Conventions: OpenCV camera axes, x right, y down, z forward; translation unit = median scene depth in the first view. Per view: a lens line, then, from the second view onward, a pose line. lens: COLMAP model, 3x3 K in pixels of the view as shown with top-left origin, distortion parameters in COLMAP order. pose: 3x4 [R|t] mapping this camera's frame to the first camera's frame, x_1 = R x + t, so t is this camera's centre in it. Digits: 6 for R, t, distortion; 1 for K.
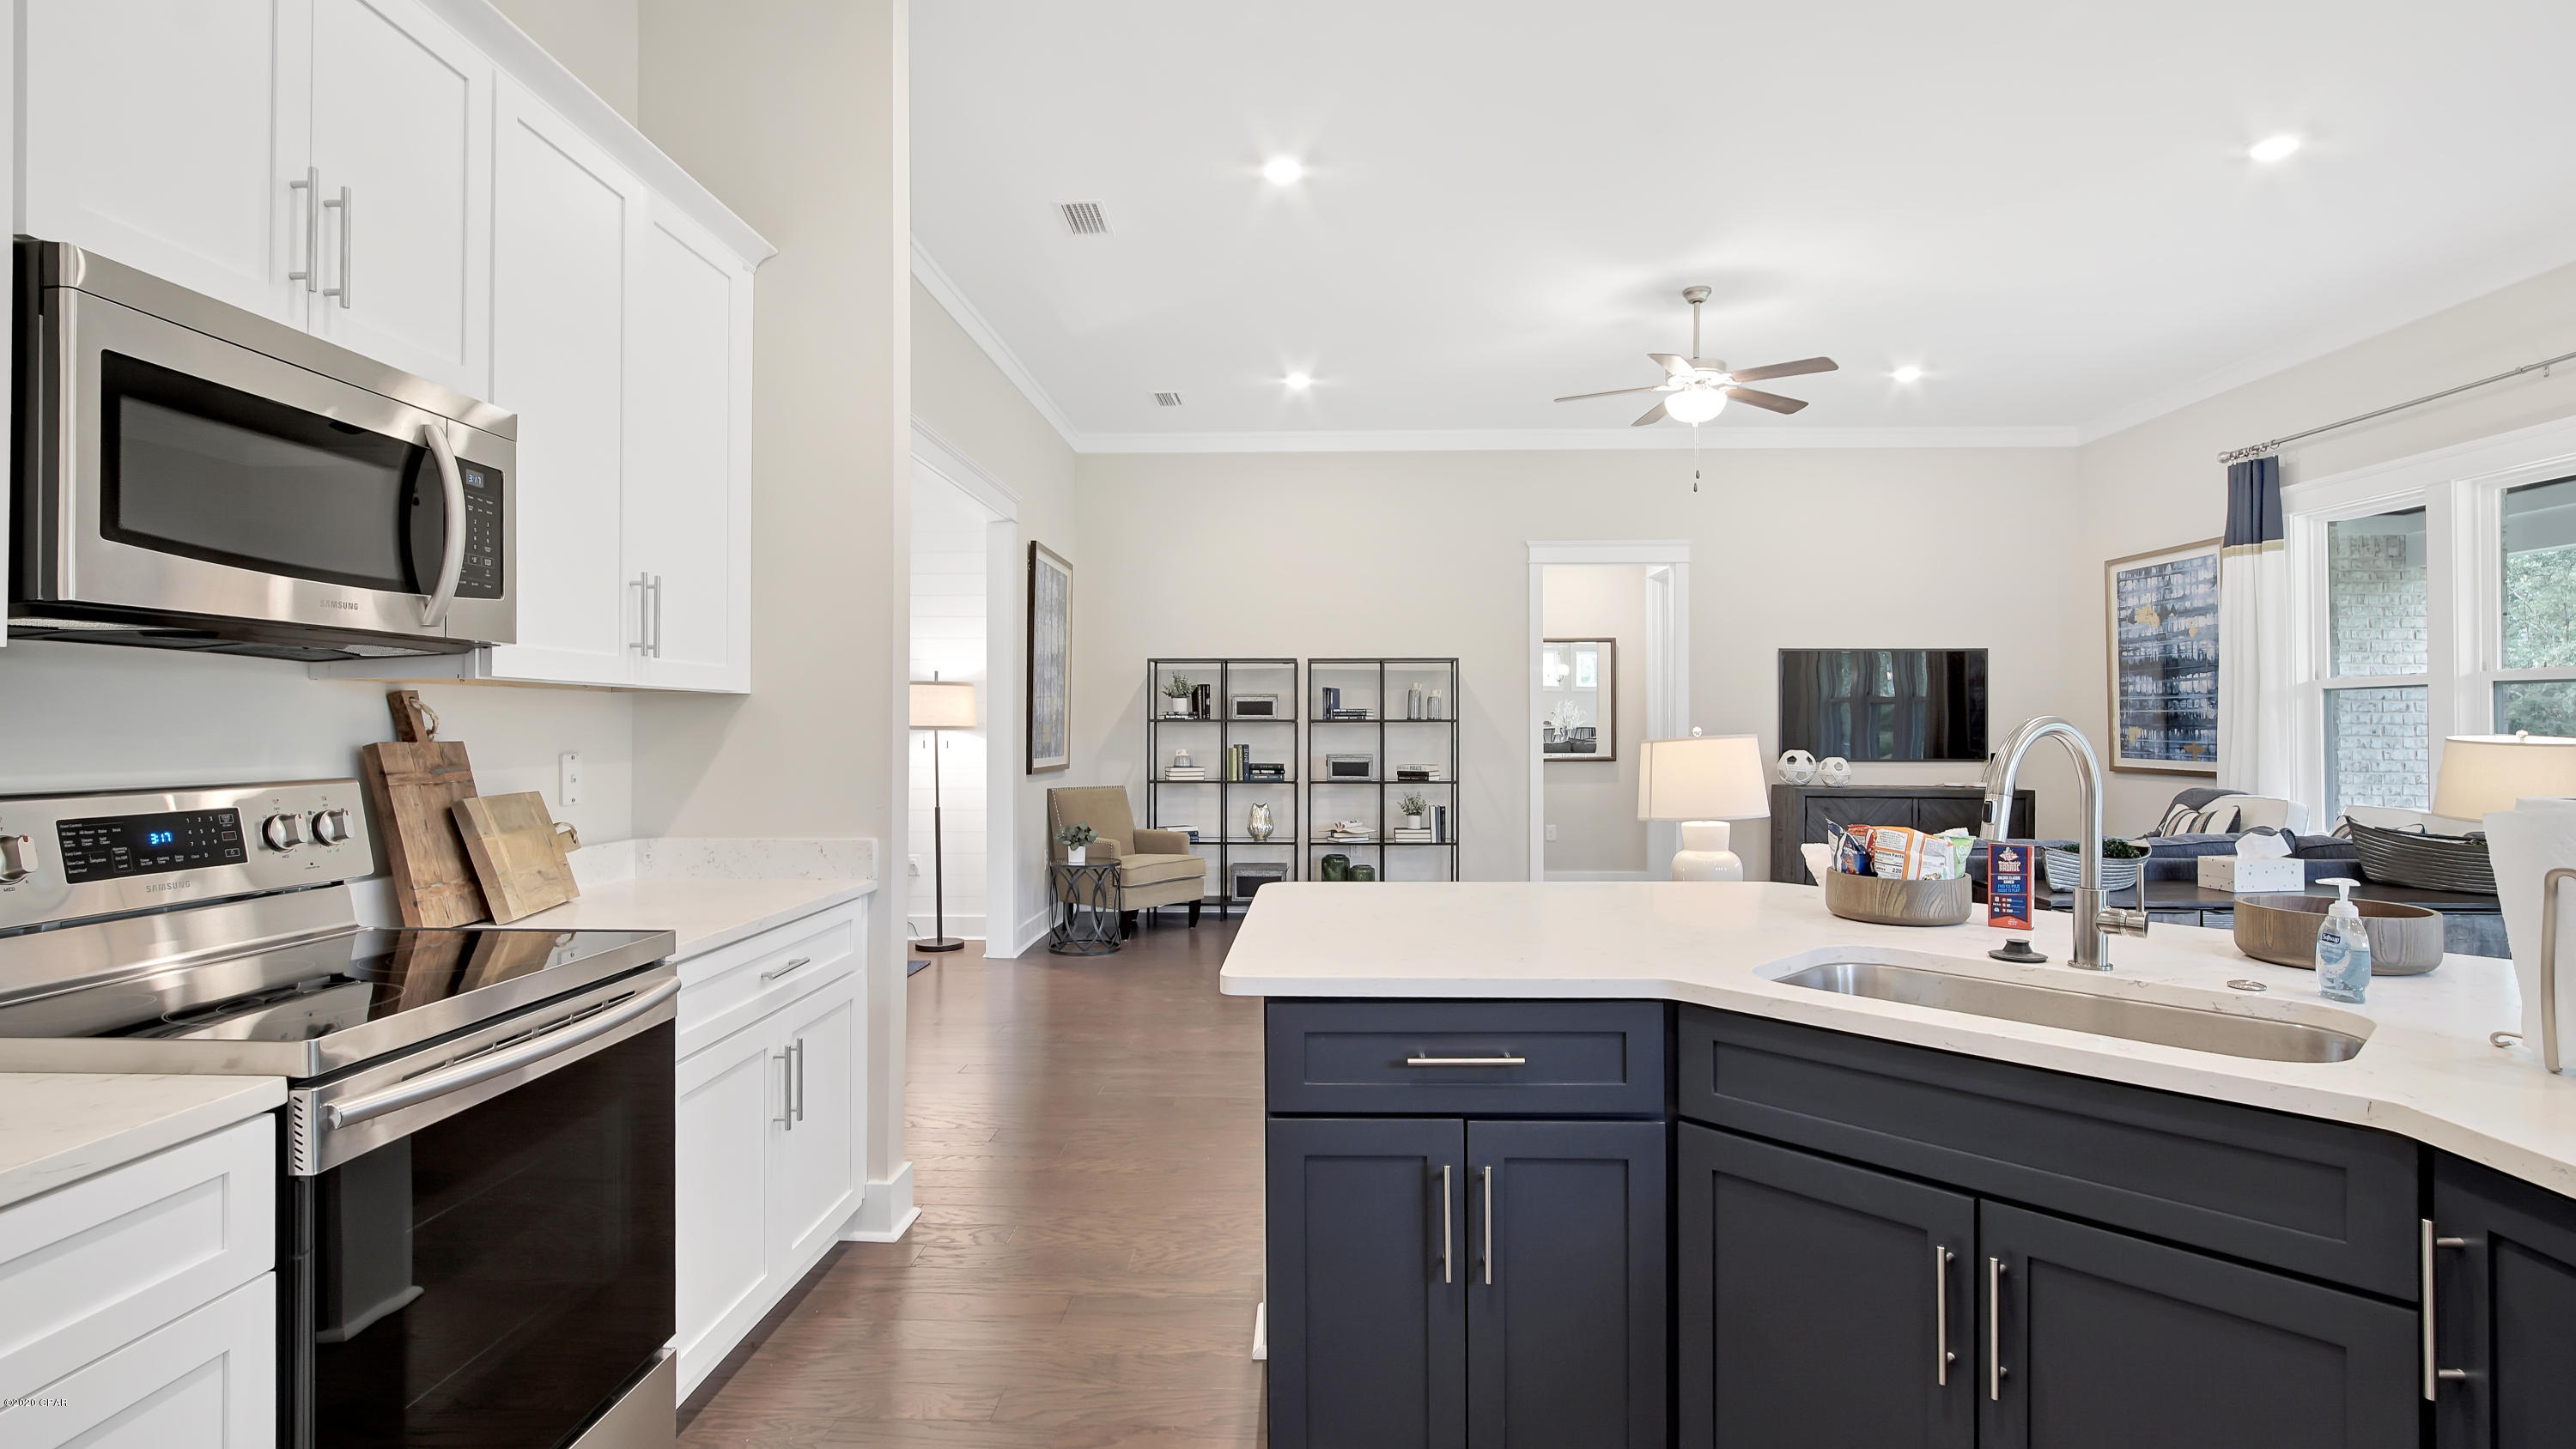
lens RADIAL K [[1207.3, 0, 1286.1], [0, 1207.3, 725.8], [0, 0, 1]] dist [-0.010321, 0.002304]
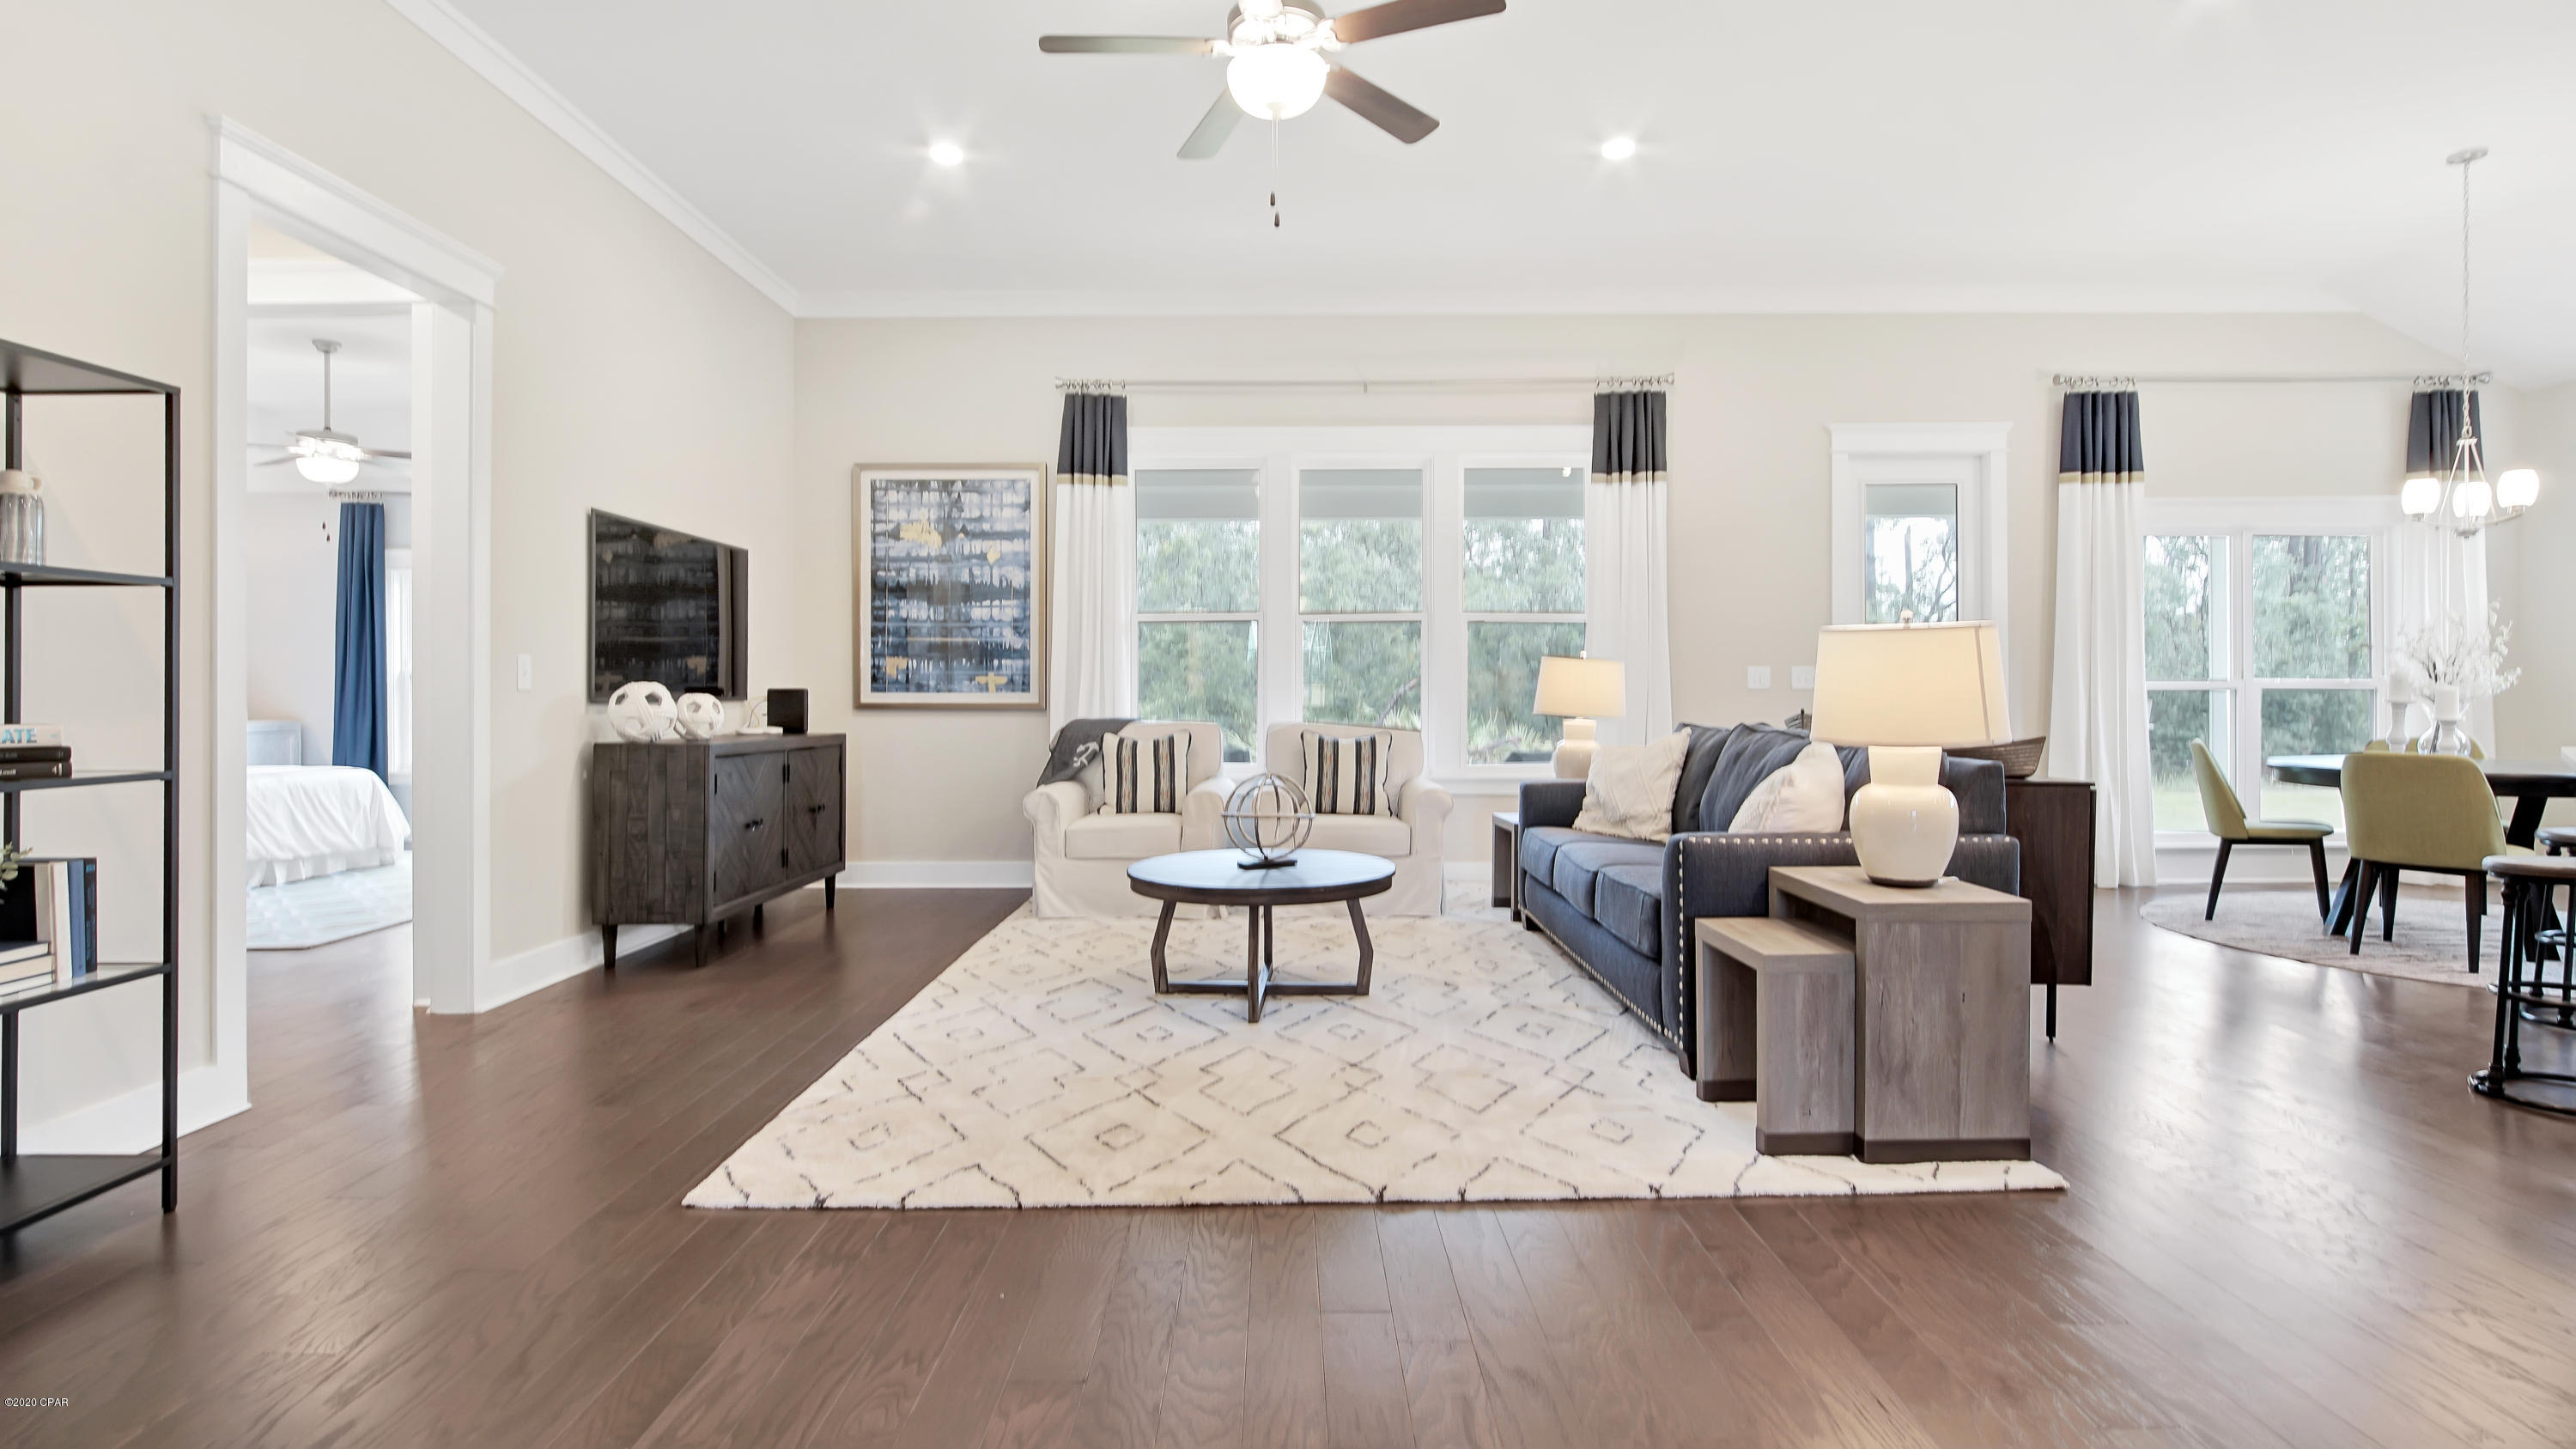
lens RADIAL K [[1207.7, 0, 1252.8], [0, 1207.7, 687.9], [0, 0, 1]] dist [-0.010321, 0.002304]
pose [[0.000806, 0.002572, 0.999996, -0.214469], [-0.001064, 0.999996, -0.002571, 0.030181], [-0.999999, -0.001062, 0.000809, 0.867622]]
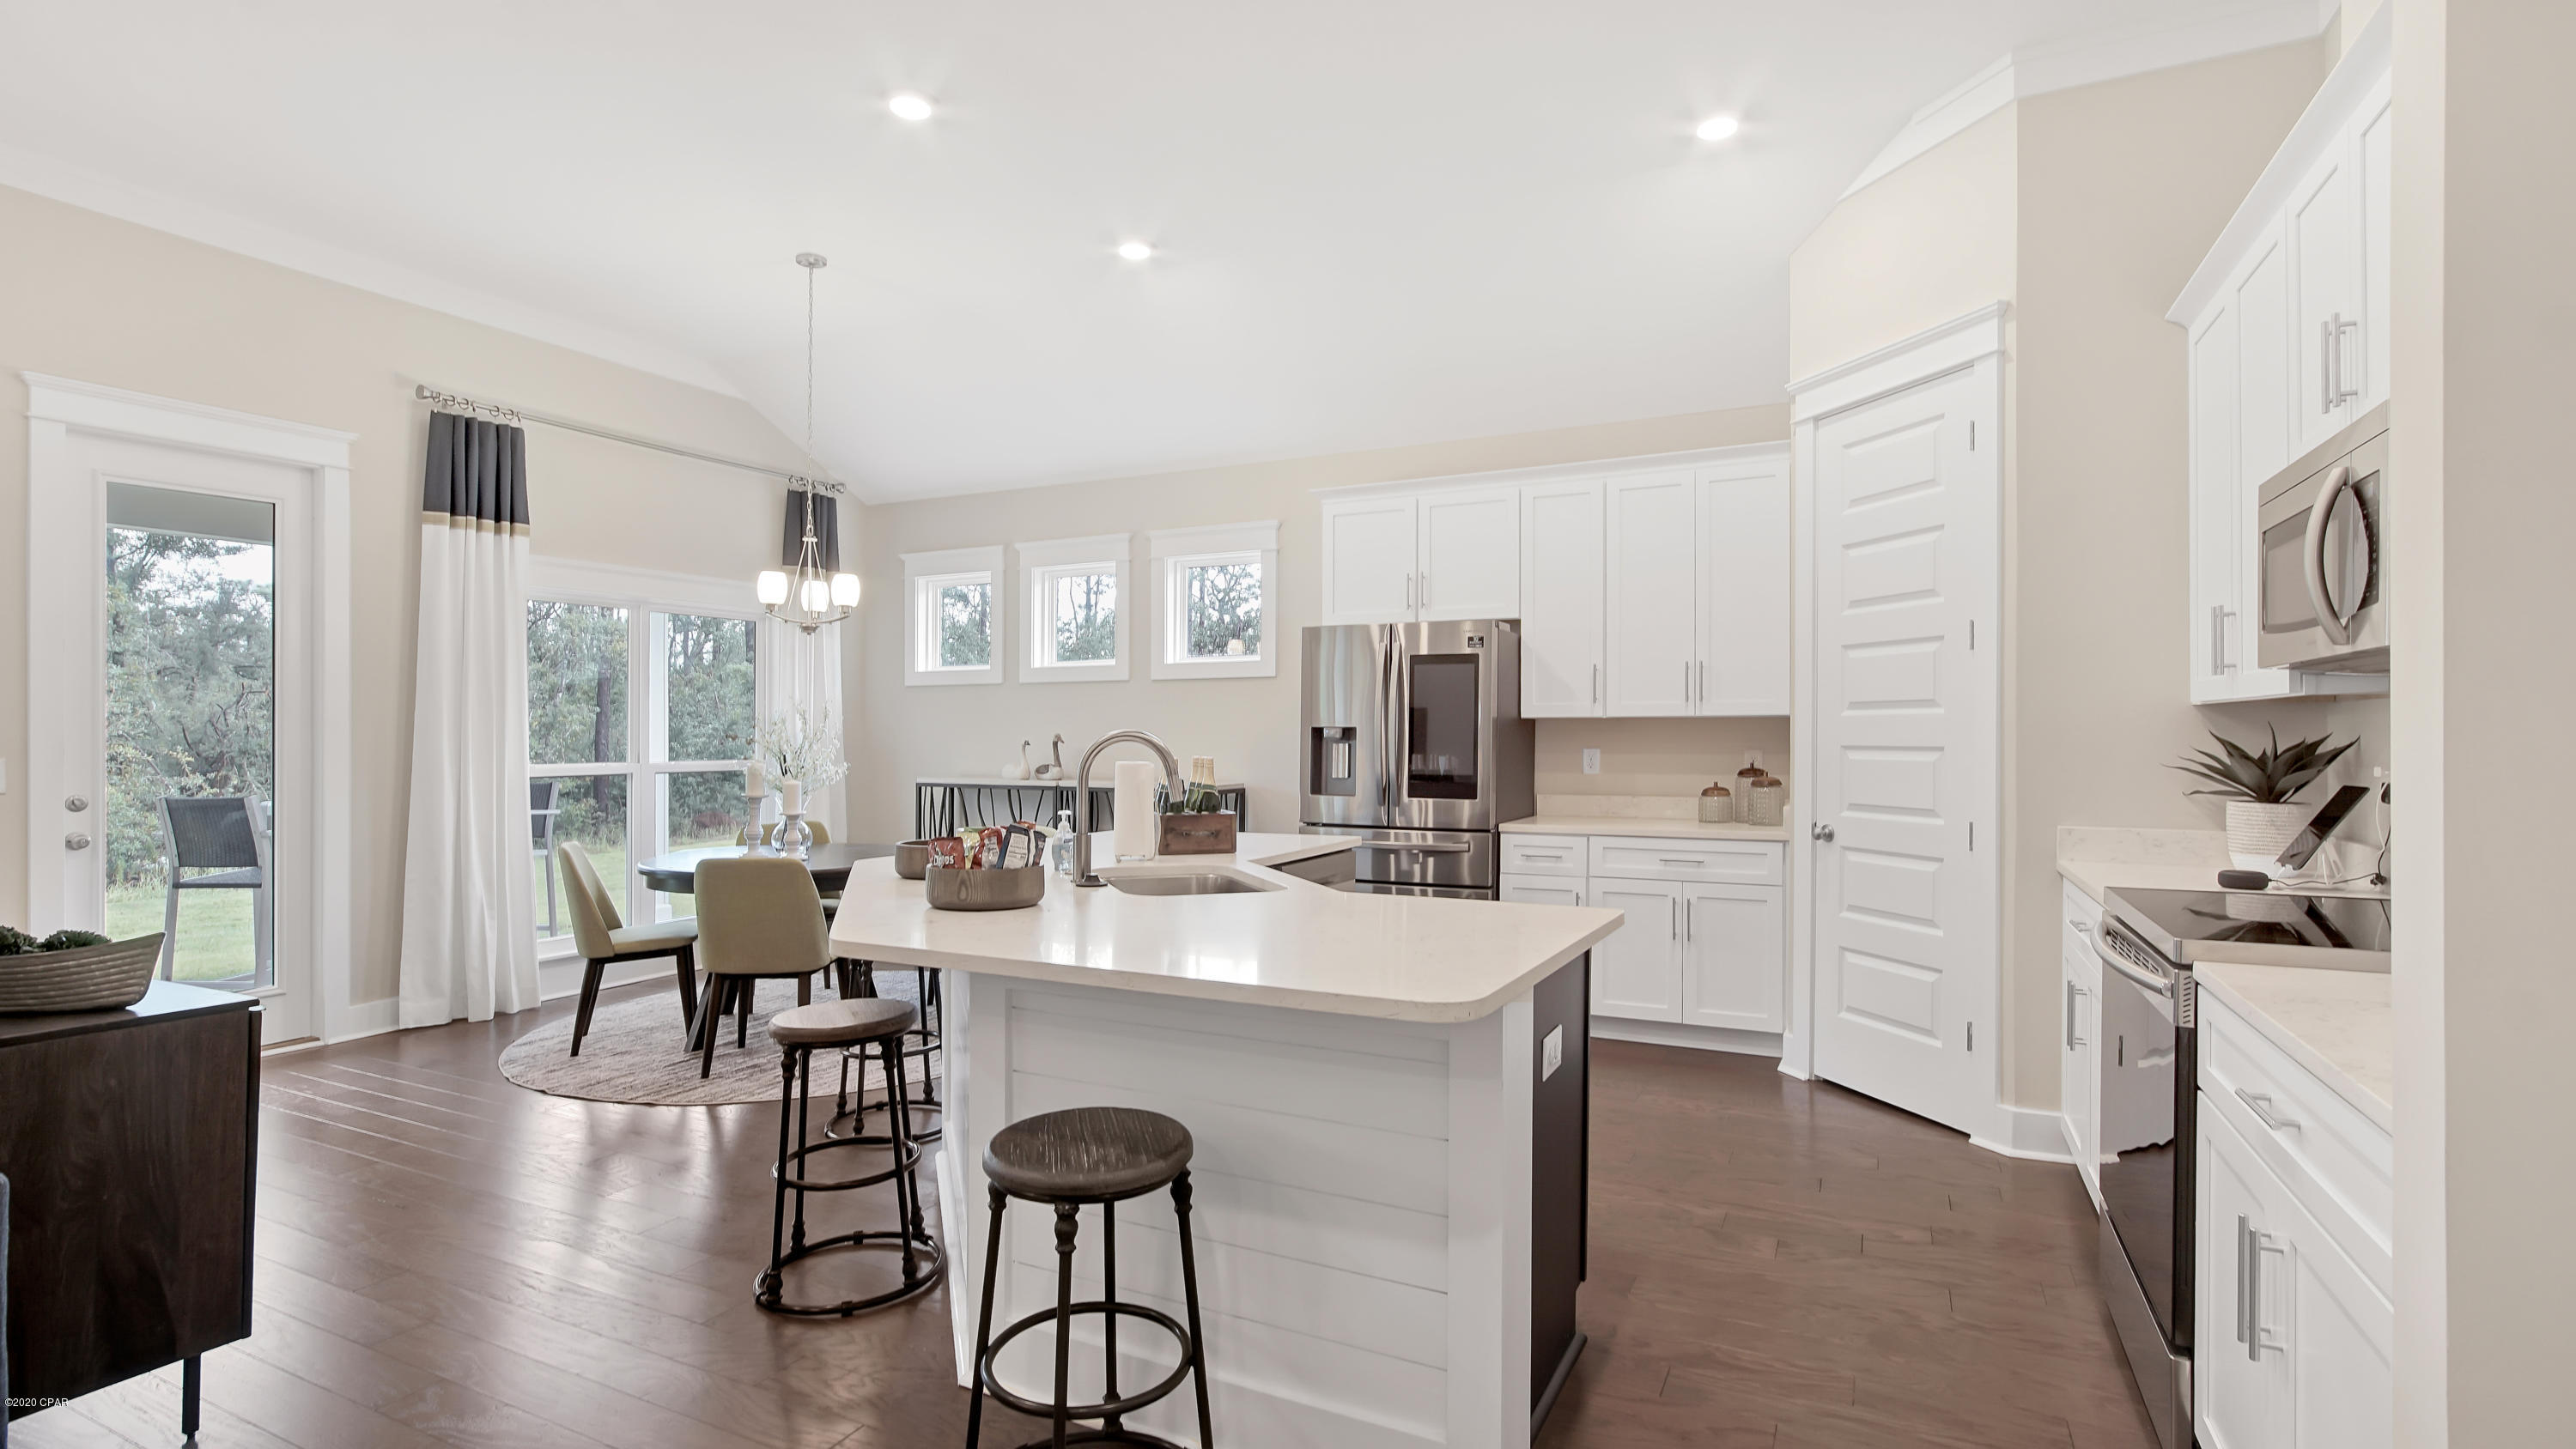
lens RADIAL K [[1207.3, 0, 1299.1], [0, 1207.3, 710.8], [0, 0, 1]] dist [-0.010321, 0.002304]
pose [[-0.903008, 0.011490, 0.429470, -0.069239], [0.003402, 0.999802, -0.019596, -0.002924], [-0.429610, -0.016234, -0.902869, 0.656474]]
